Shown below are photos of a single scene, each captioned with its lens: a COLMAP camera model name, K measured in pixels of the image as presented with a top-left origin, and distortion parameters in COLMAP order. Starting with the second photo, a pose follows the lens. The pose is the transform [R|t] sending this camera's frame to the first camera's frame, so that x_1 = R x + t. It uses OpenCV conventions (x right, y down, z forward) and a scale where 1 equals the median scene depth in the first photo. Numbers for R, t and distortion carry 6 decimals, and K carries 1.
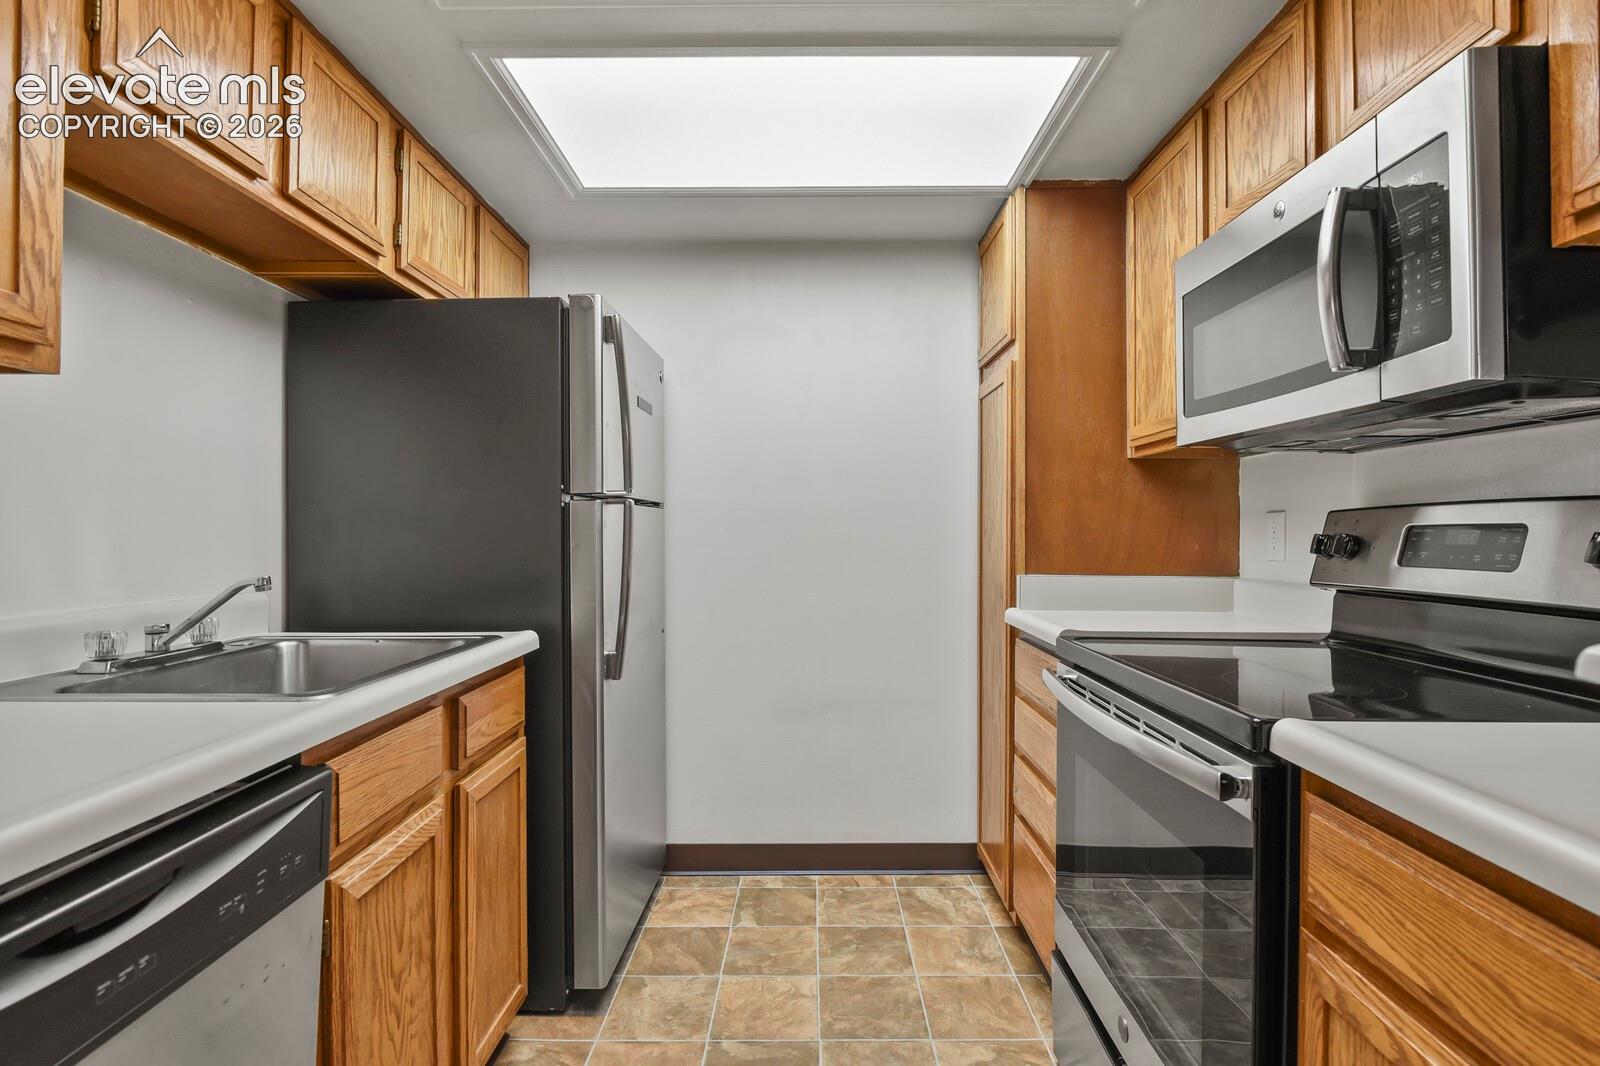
lens RADIAL K [[774.0, 0, 810.2], [0, 774.0, 529.5], [0, 0, 1]] dist [-0.003952, -0.006922]
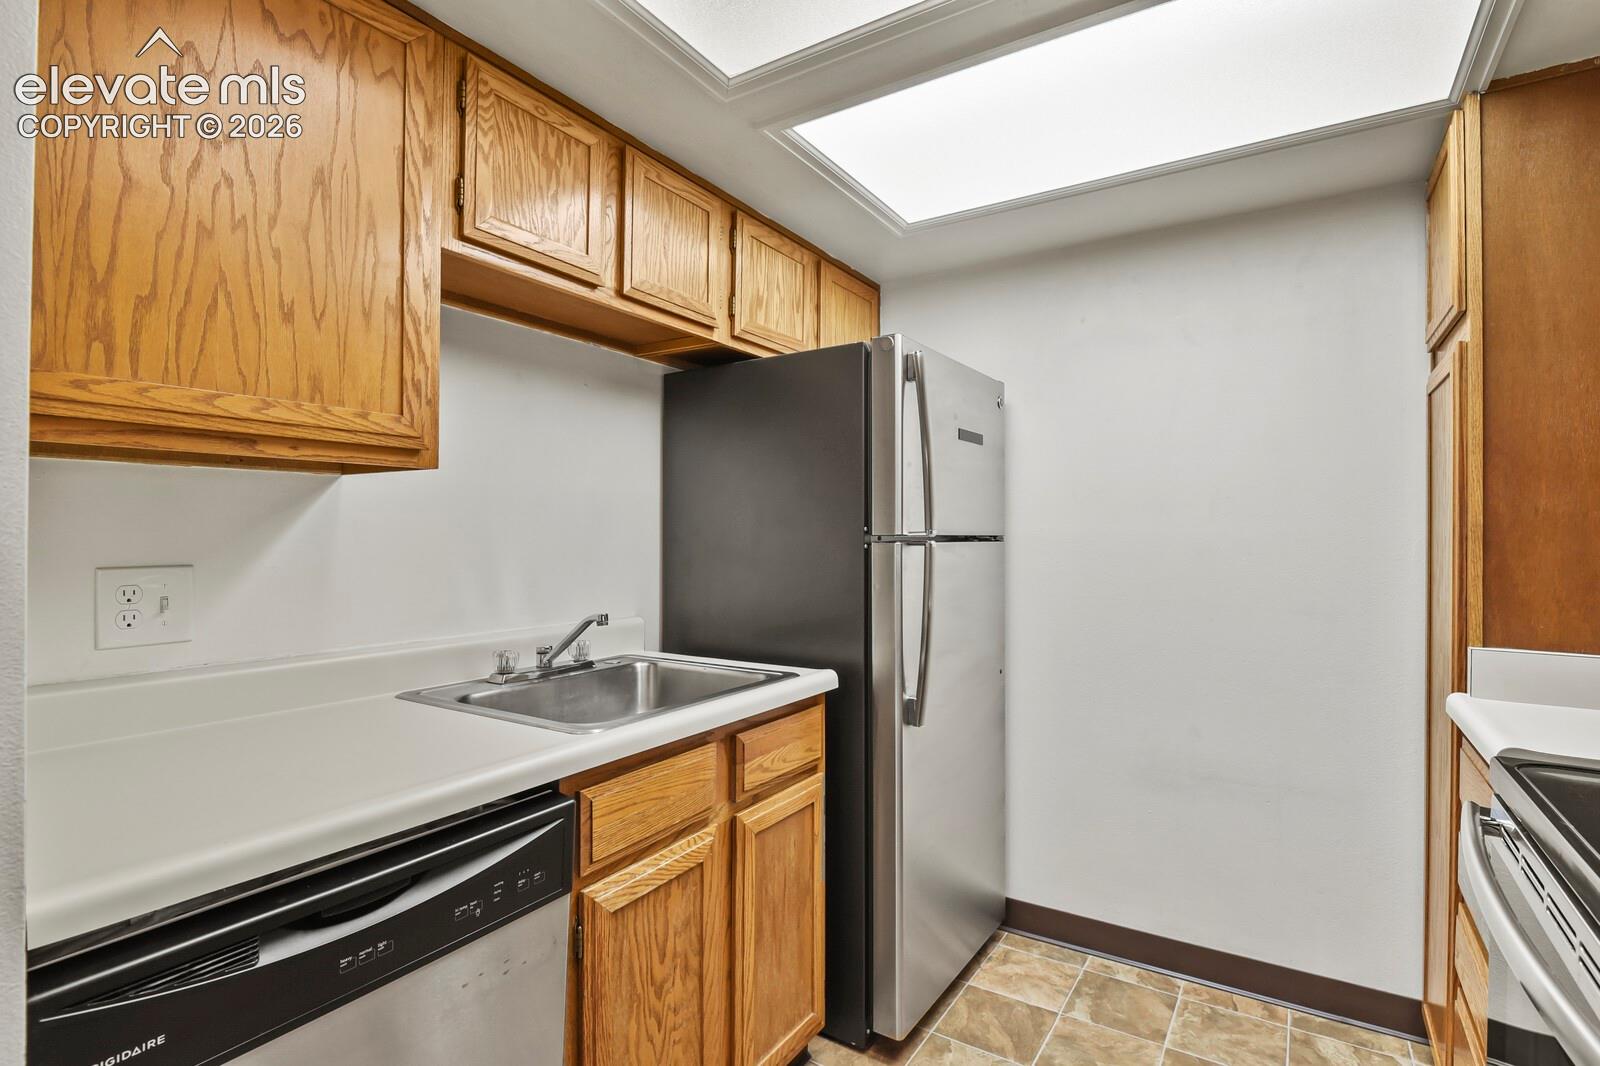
lens RADIAL K [[774.0, 0, 811.0], [0, 774.0, 528.5], [0, 0, 1]] dist [-0.003952, -0.006922]
pose [[0.844677, -0.000508, -0.535276, 0.166940], [-0.003550, 0.999972, -0.006551, -0.050312], [0.535265, 0.007434, 0.844652, 0.112120]]
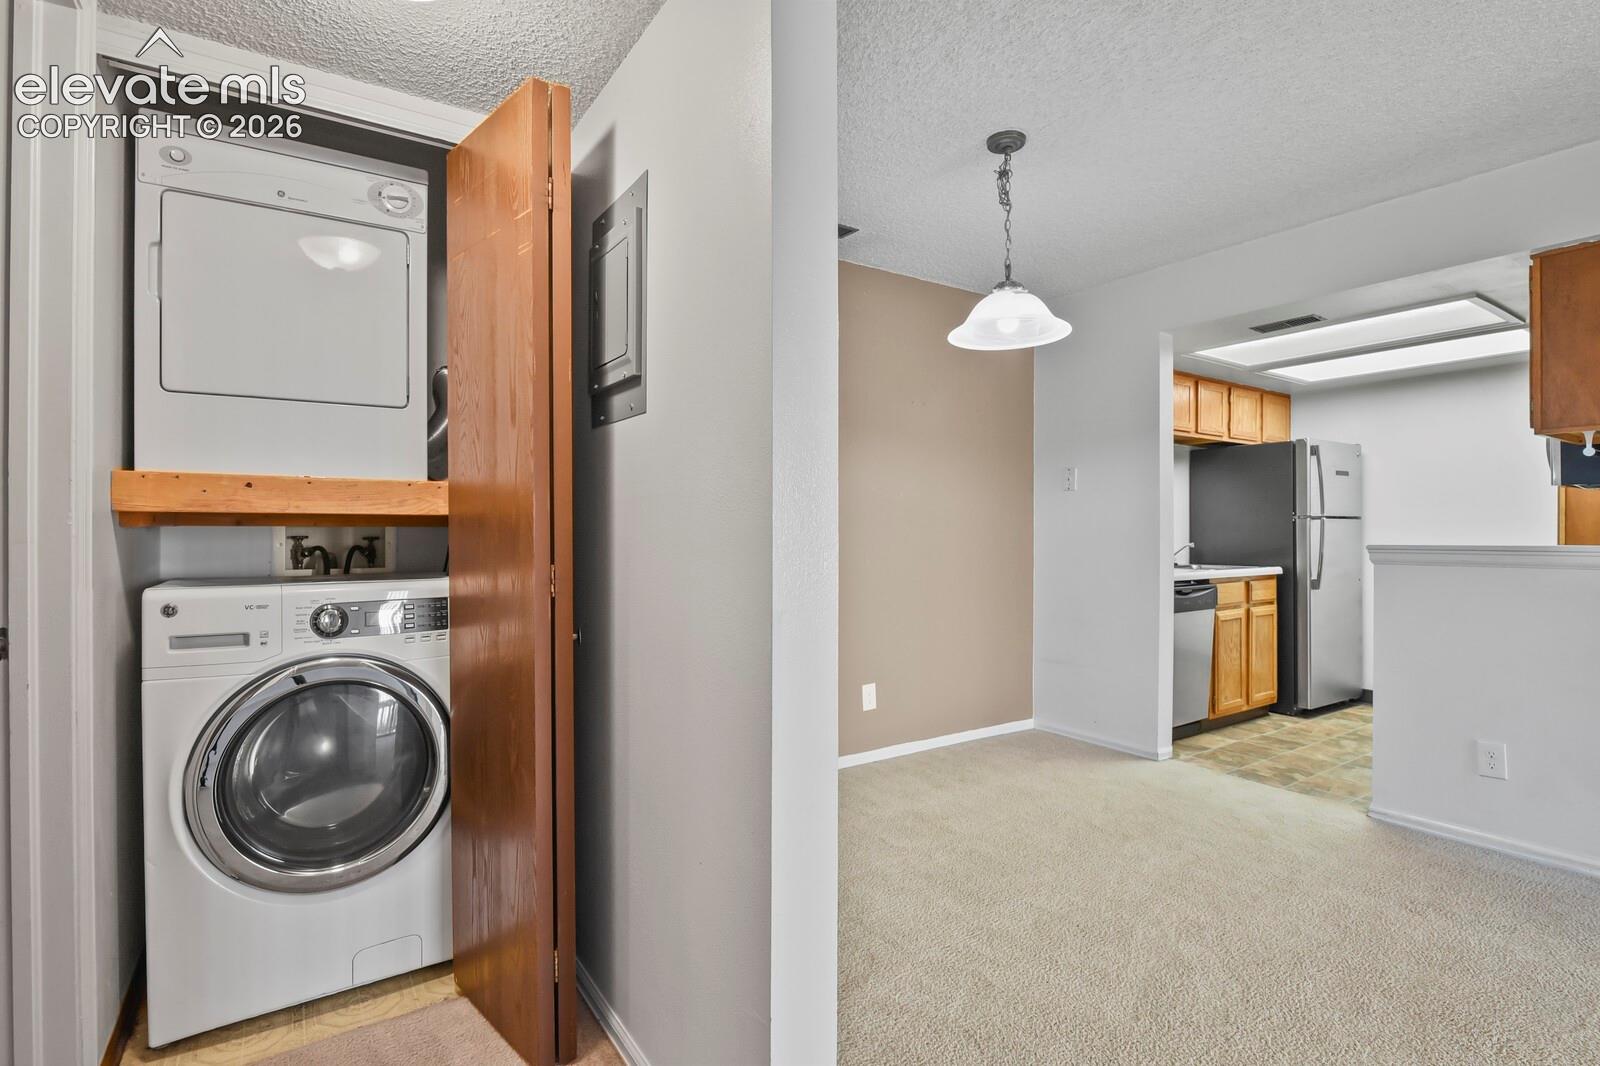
lens RADIAL K [[774.0, 0, 807.6], [0, 774.0, 528.9], [0, 0, 1]] dist [-0.003952, -0.006922]
pose [[0.558822, 0.000378, -0.829287, 0.957045], [0.000690, 0.999999, 0.000921, -0.006283], [0.829287, -0.001087, 0.558821, -1.880601]]
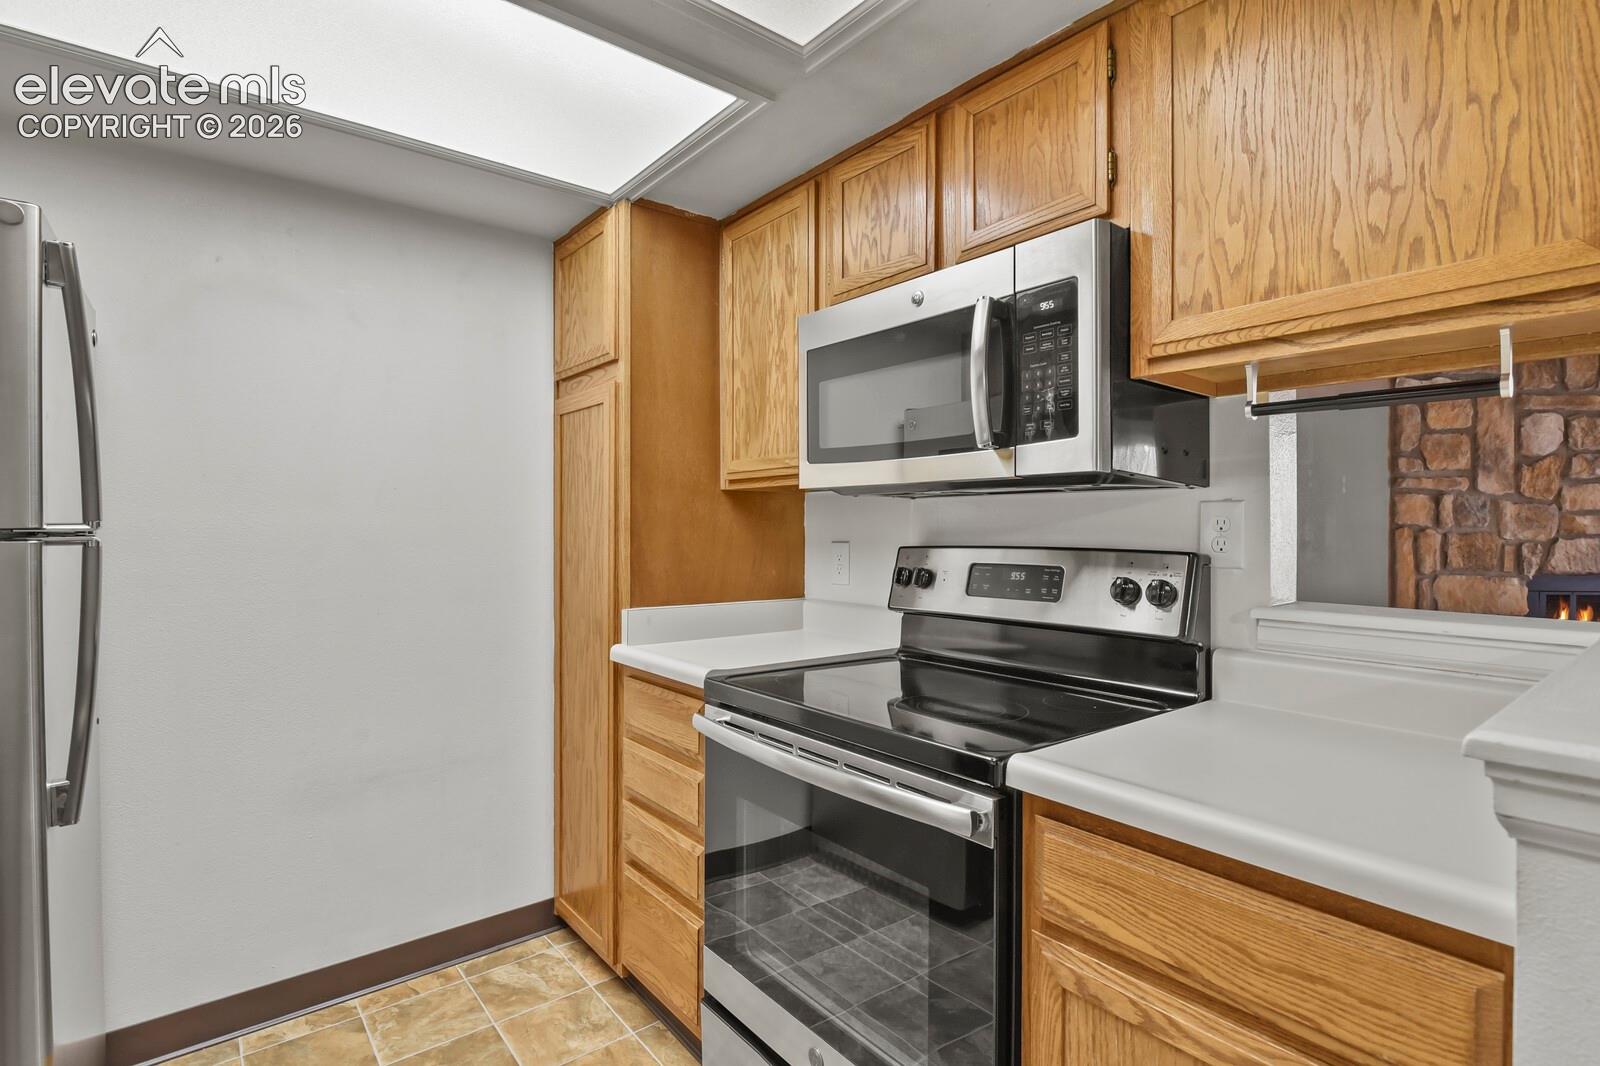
lens RADIAL K [[774.0, 0, 808.8], [0, 774.0, 530.3], [0, 0, 1]] dist [-0.003952, -0.006922]
pose [[0.774201, -0.001096, 0.632939, -0.189176], [-0.002003, 0.999989, 0.004182, -0.051329], [-0.632937, -0.004506, 0.774190, 0.148011]]
